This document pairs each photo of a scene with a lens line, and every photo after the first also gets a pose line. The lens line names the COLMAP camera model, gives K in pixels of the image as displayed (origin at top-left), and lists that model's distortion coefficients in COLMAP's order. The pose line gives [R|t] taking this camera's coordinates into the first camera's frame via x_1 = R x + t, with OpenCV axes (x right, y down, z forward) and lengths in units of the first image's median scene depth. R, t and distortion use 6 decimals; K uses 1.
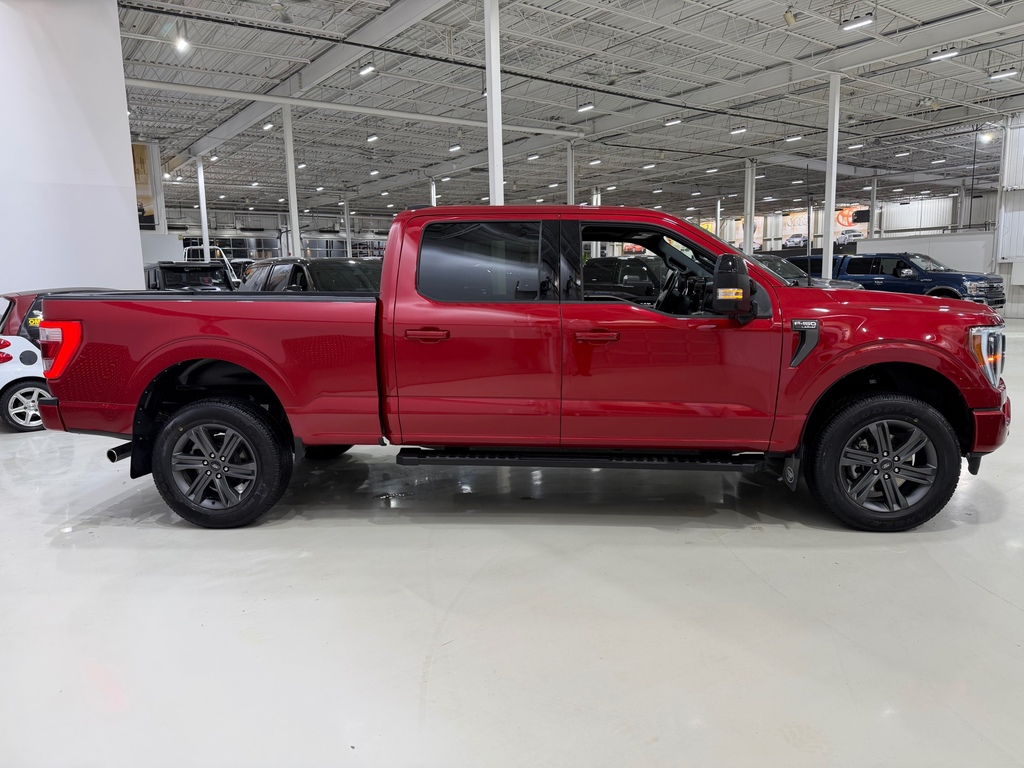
lens RADIAL K [[725.4, 0, 514.2], [0, 725.4, 391.4], [0, 0, 1]] dist [0.031689, -0.029242]
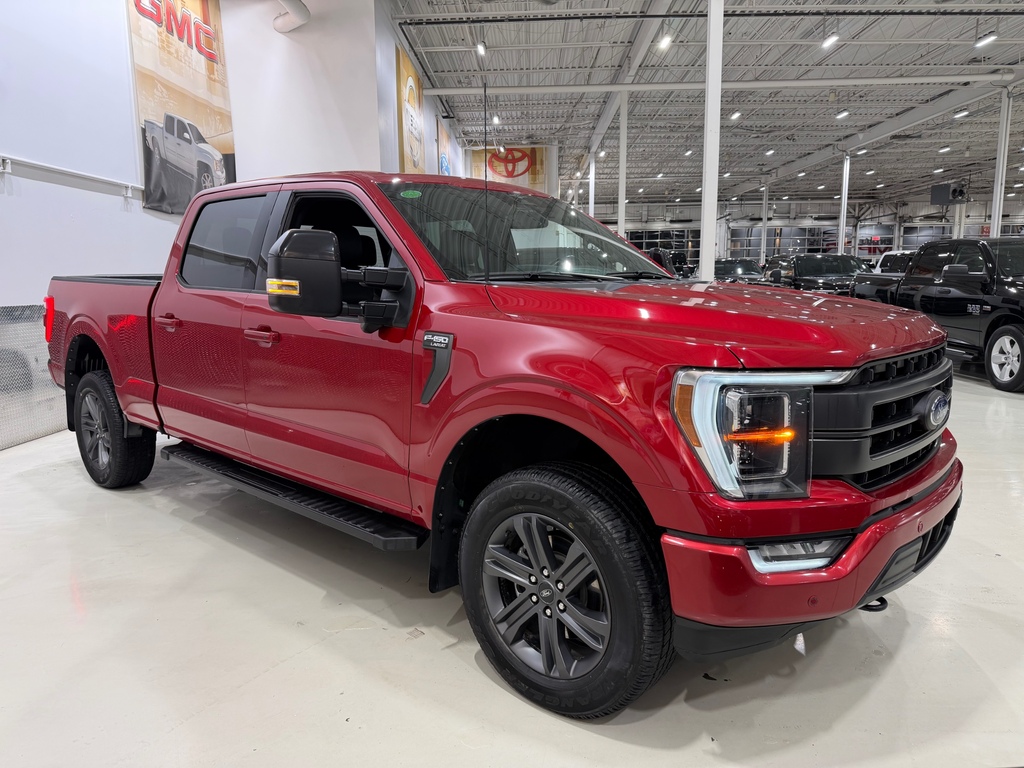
lens RADIAL K [[725.4, 0, 510.6], [0, 725.4, 386.1], [0, 0, 1]] dist [0.031689, -0.029242]
pose [[0.789477, 0.104658, -0.604791, 0.200948], [-0.101211, 0.994064, 0.039904, -0.020169], [0.605378, 0.029708, 0.795384, 0.127044]]
